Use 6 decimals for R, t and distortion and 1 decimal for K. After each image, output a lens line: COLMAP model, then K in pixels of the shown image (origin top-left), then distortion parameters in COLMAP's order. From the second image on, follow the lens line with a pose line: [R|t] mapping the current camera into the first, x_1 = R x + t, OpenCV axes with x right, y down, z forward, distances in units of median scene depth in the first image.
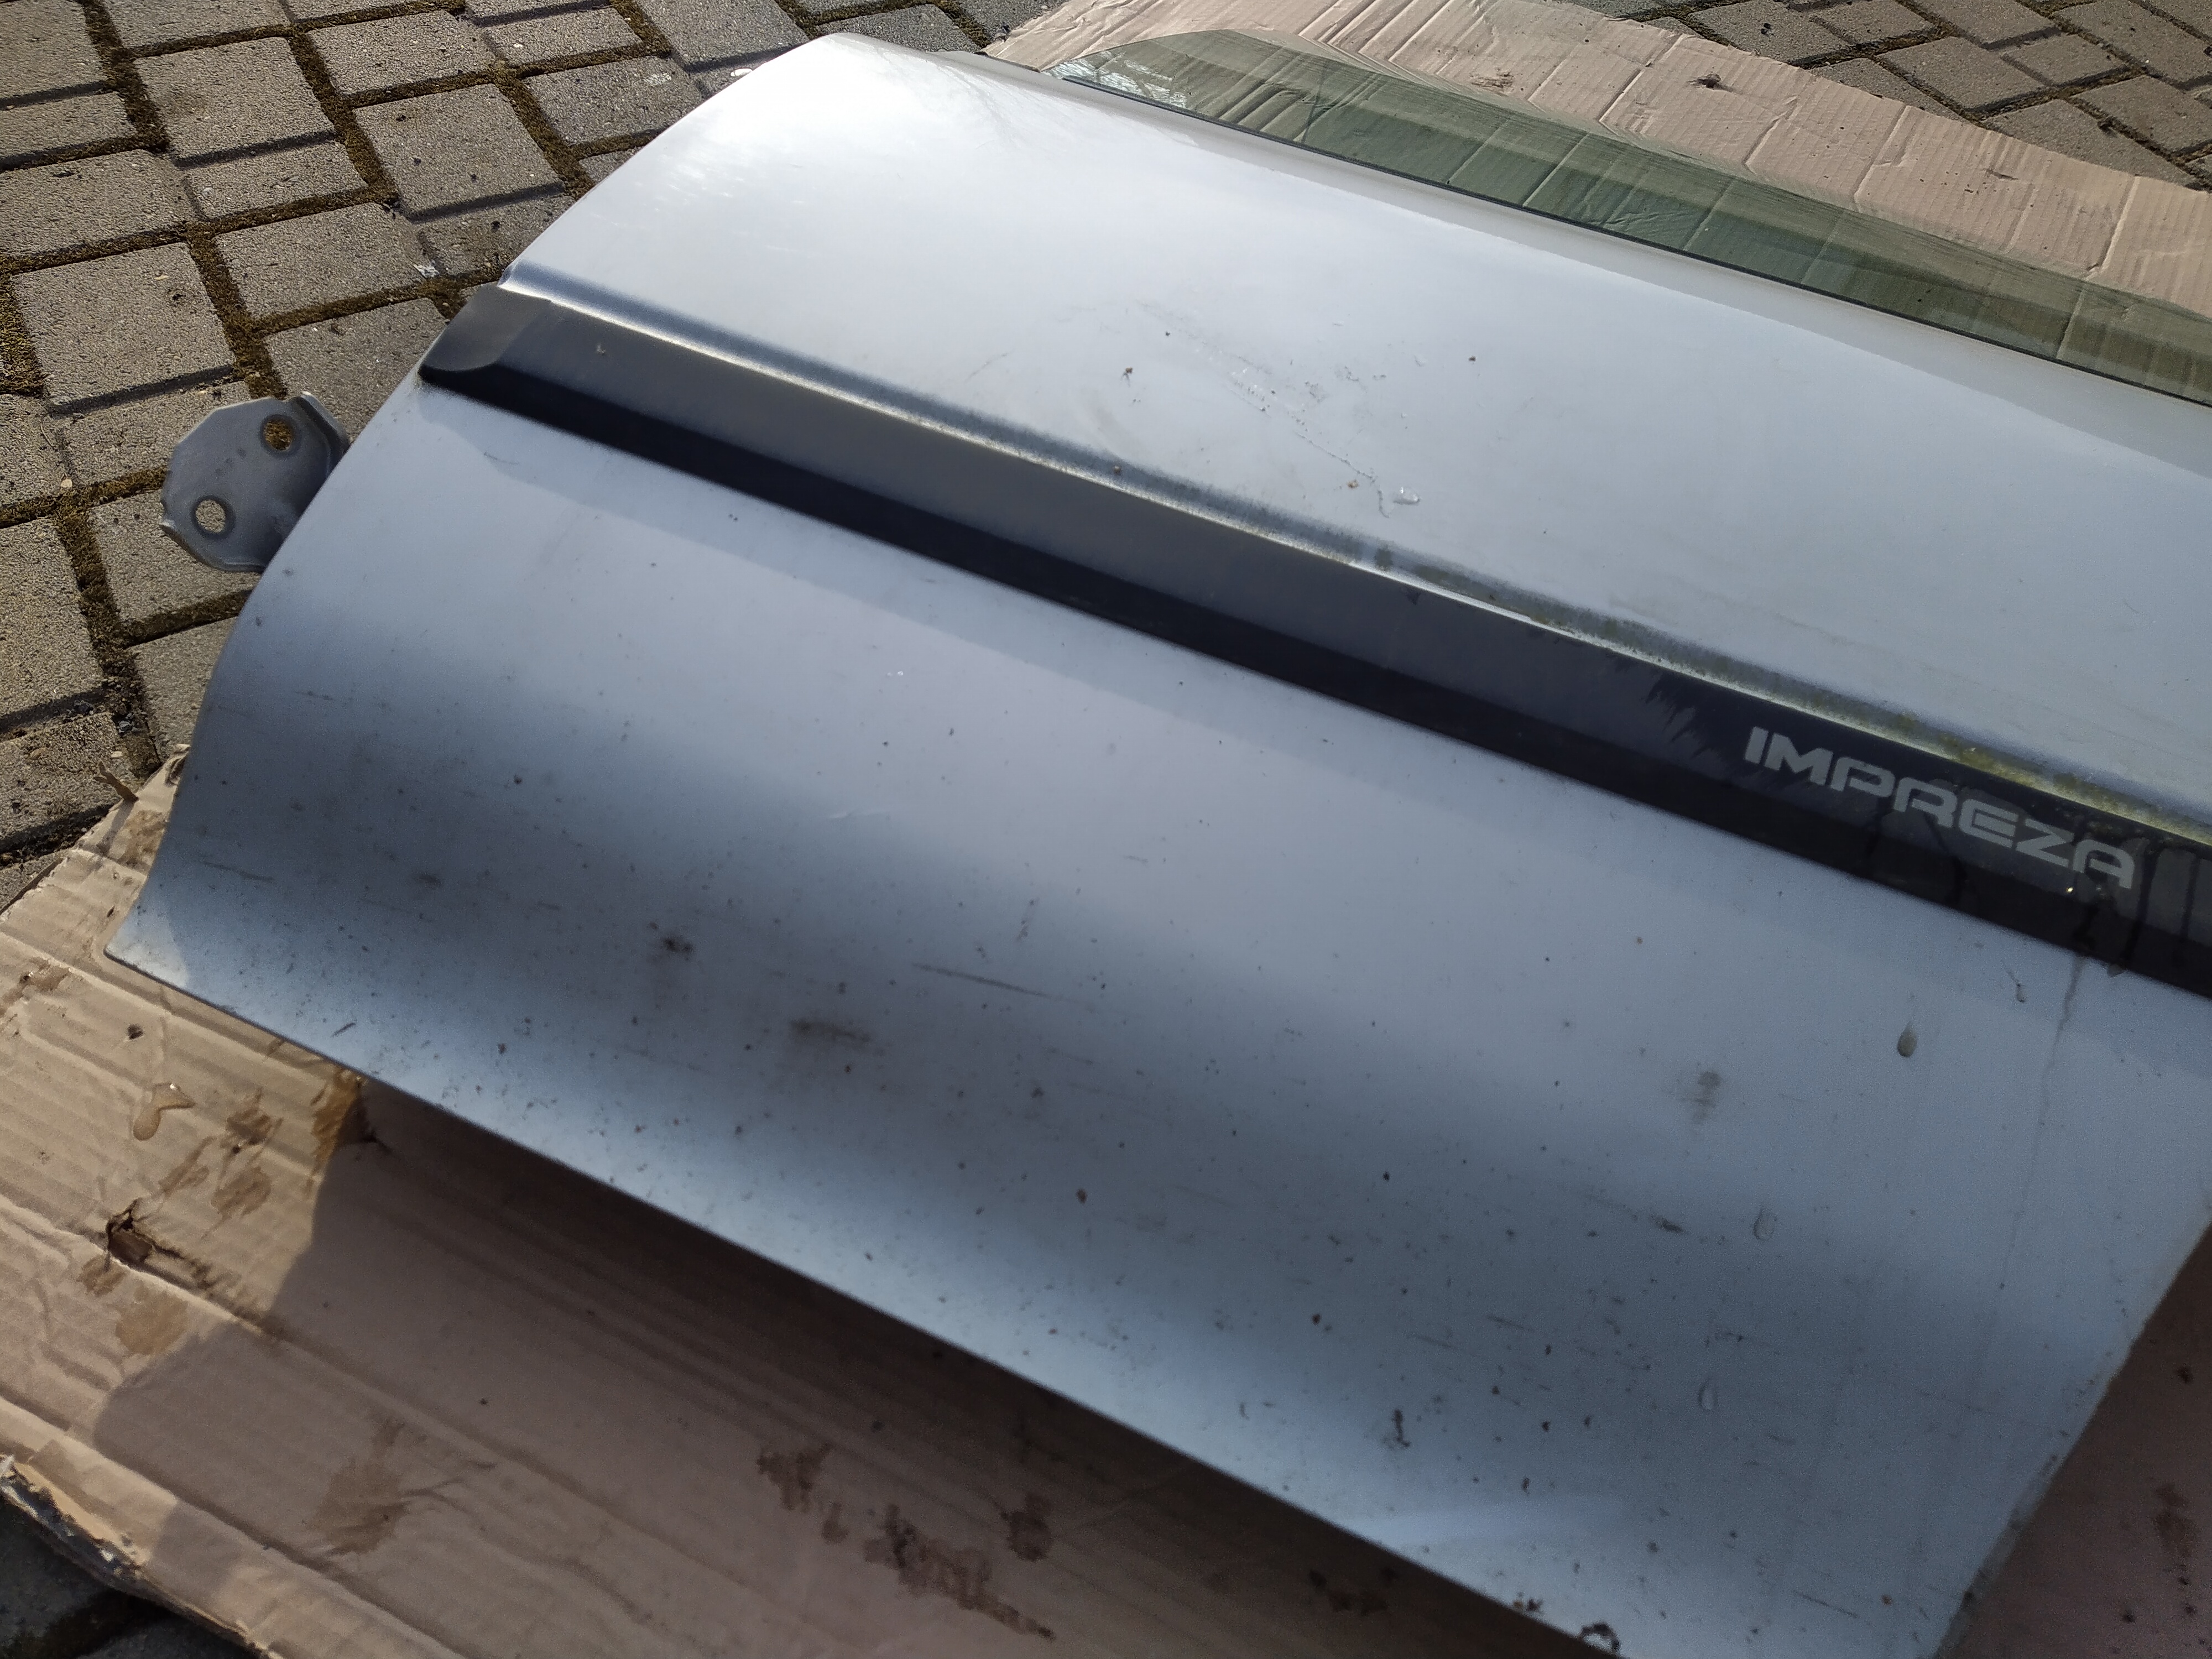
lens RADIAL K [[1642.6, 0, 1106.5], [0, 1642.6, 804.9], [0, 0, 1]] dist [0.097977, -0.129022]
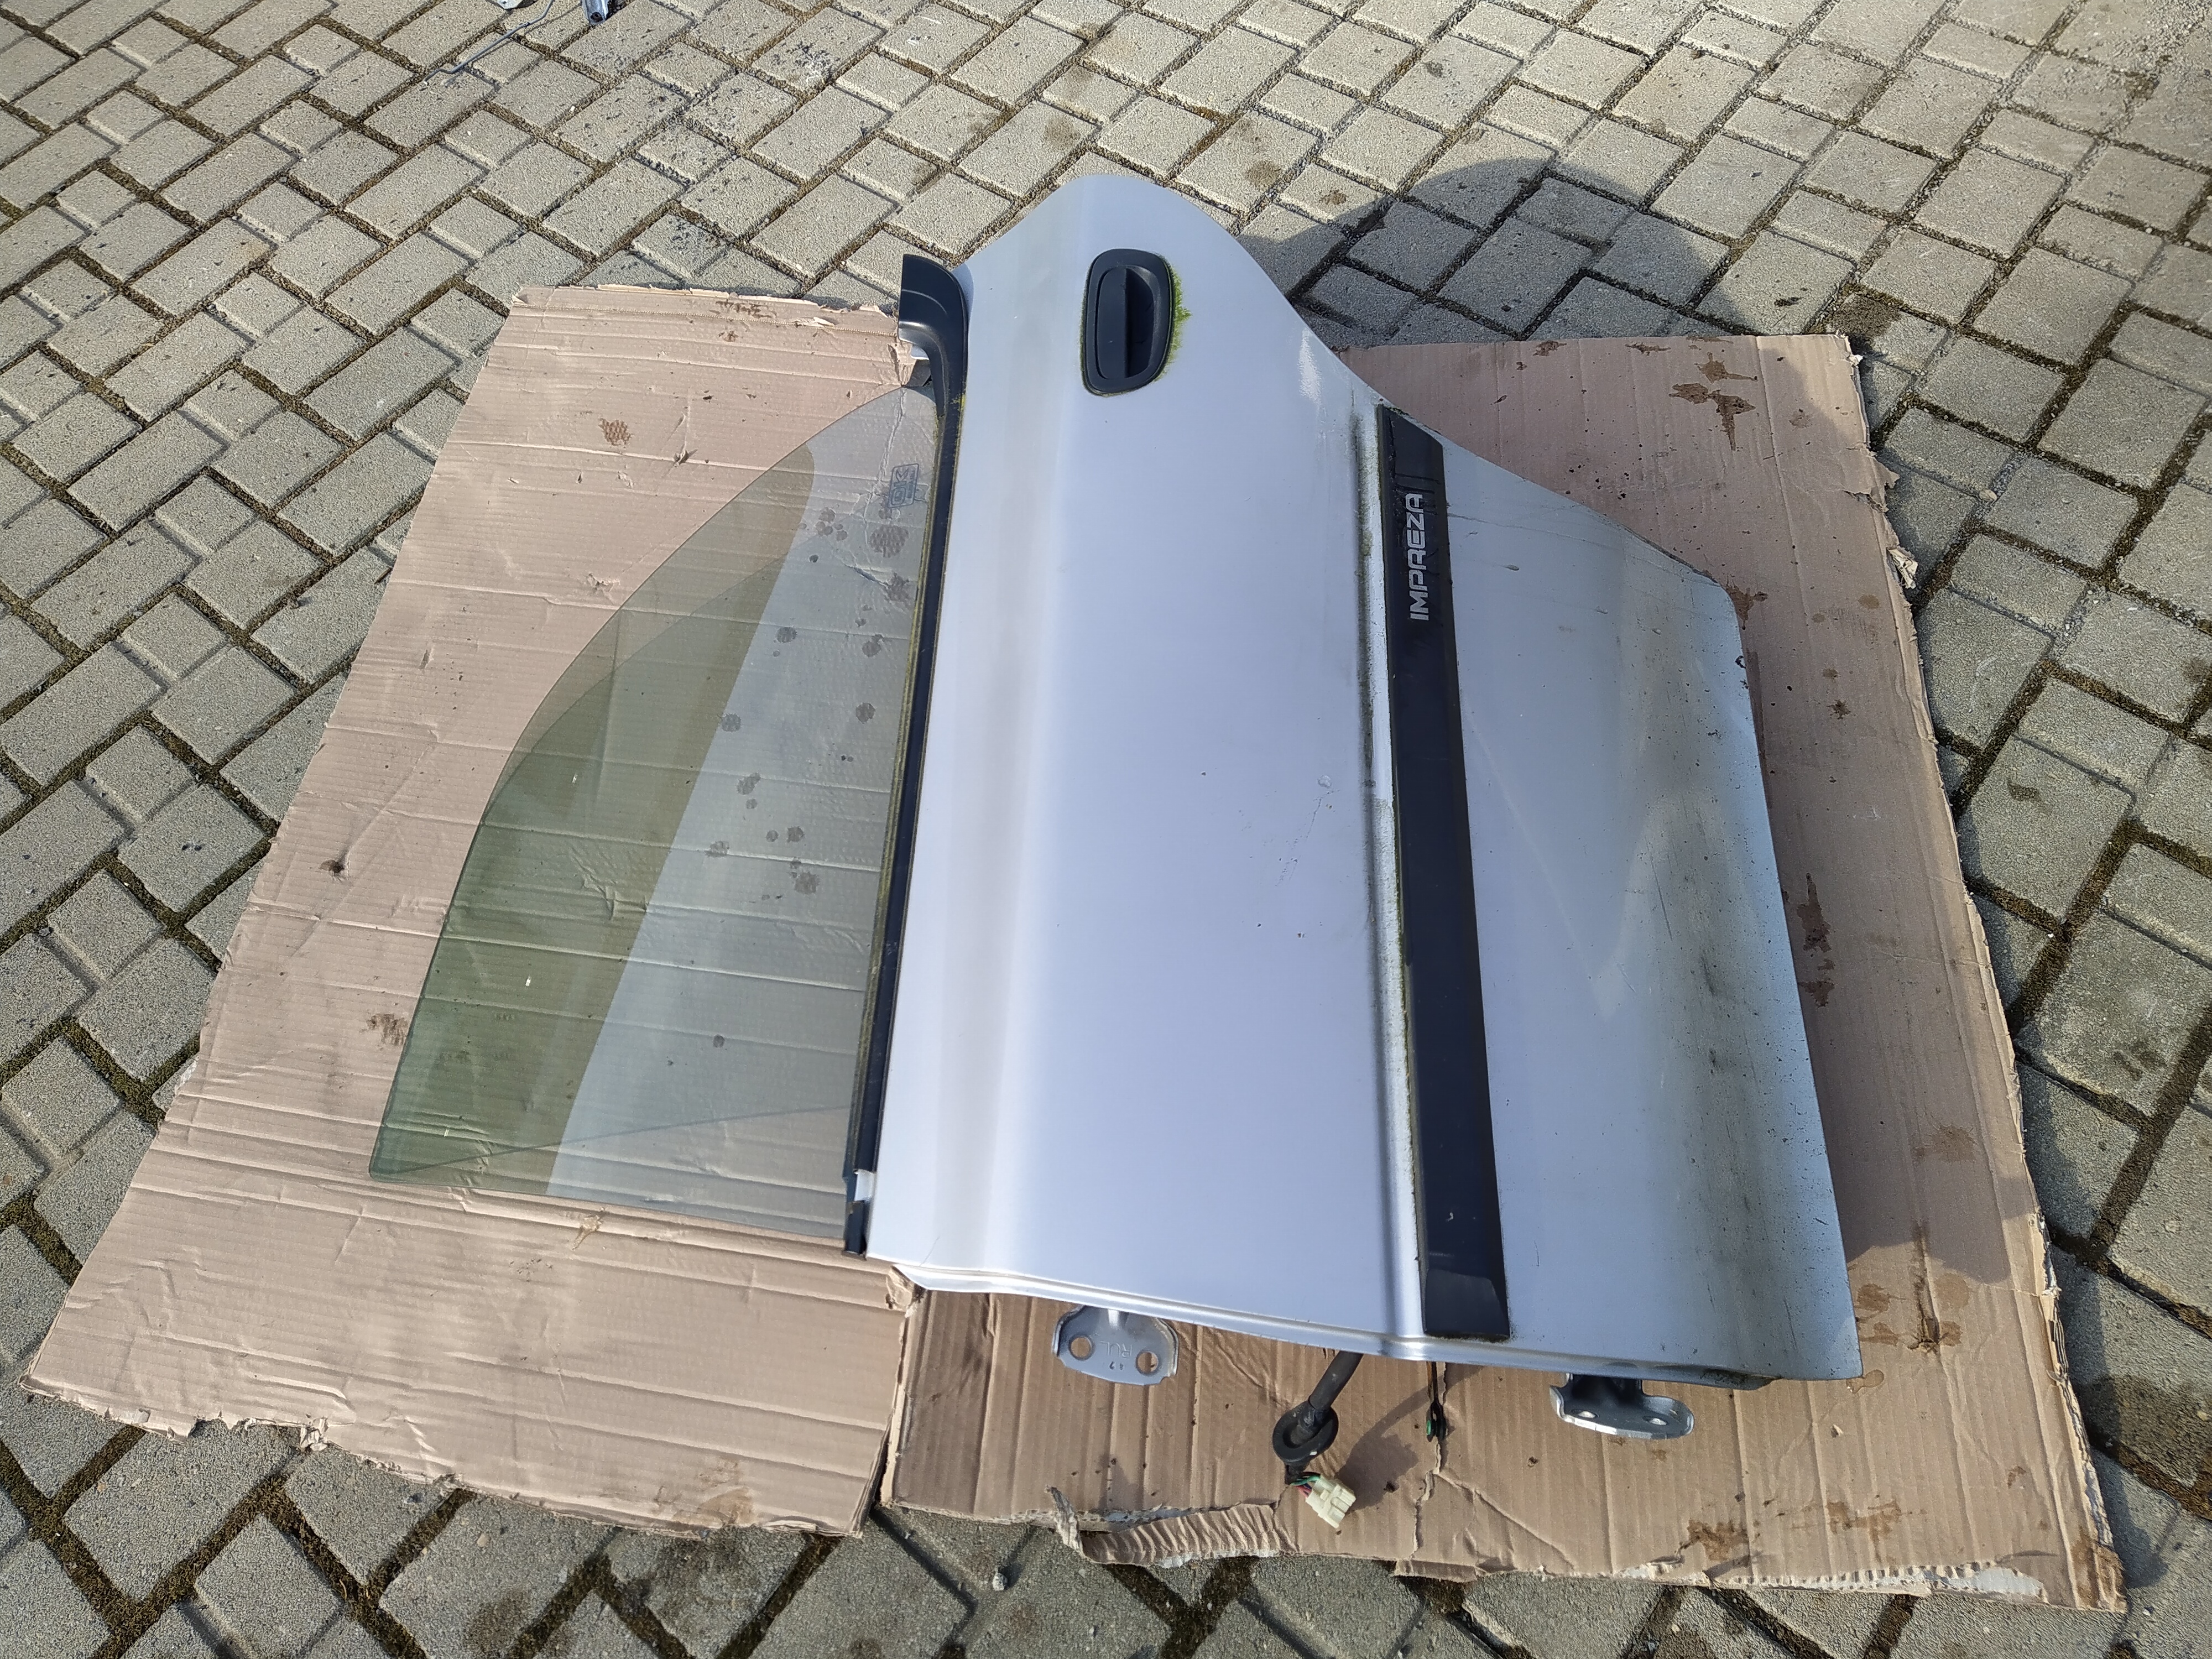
lens RADIAL K [[1674.9, 0, 1110.7], [0, 1674.9, 810.1], [0, 0, 1]] dist [0.094912, -0.146280]
pose [[-0.347051, -0.820311, 0.454583, -0.693859], [0.758220, 0.039853, 0.650779, -1.798939], [-0.551958, 0.570528, 0.608145, 0.019296]]
